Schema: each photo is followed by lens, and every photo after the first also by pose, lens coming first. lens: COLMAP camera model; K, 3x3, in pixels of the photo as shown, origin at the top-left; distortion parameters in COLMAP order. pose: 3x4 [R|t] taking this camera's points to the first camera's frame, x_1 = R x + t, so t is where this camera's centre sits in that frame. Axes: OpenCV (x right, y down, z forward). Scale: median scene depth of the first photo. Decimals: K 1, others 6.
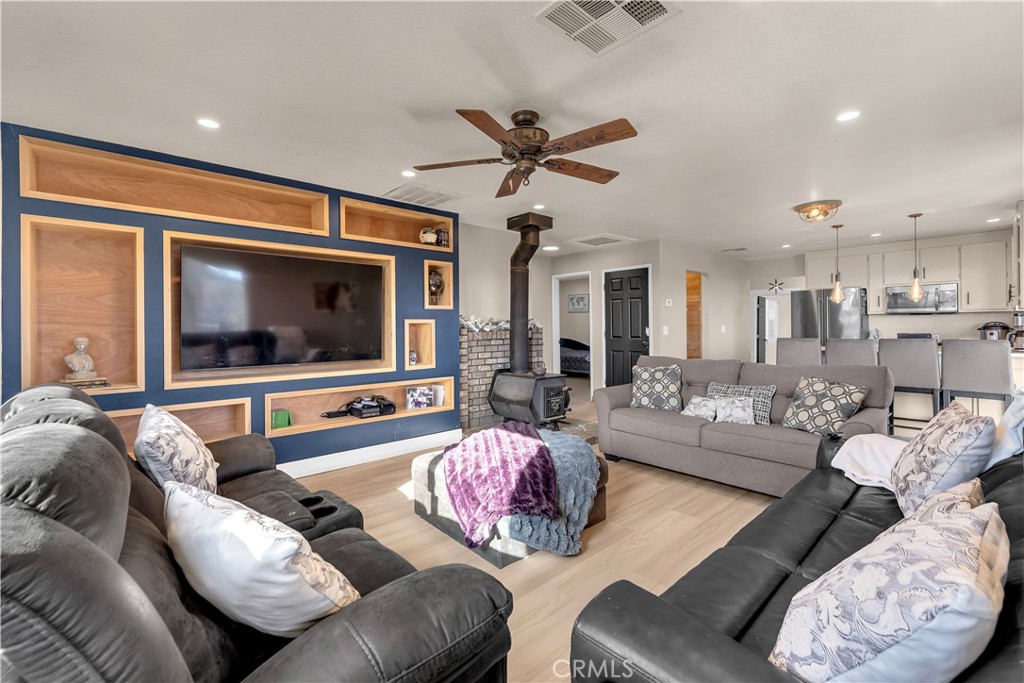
lens RADIAL K [[434.1, 0, 526.9], [0, 434.1, 326.2], [0, 0, 1]] dist [-0.000637, 0.000001]
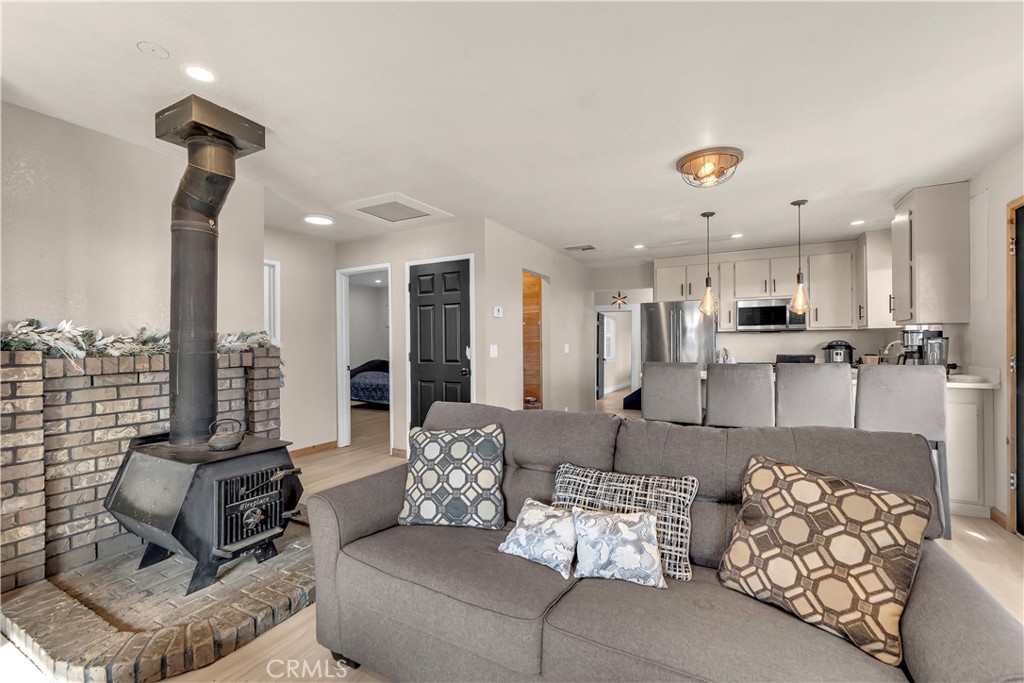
lens RADIAL K [[470.5, 0, 509.1], [0, 470.5, 341.1], [0, 0, 1]] dist [0.003356, -0.000900]
pose [[0.950907, 0.003928, 0.309453, 0.156454], [-0.001654, 0.999970, -0.007610, -0.000904], [-0.309474, 0.006724, 0.950884, 0.394925]]
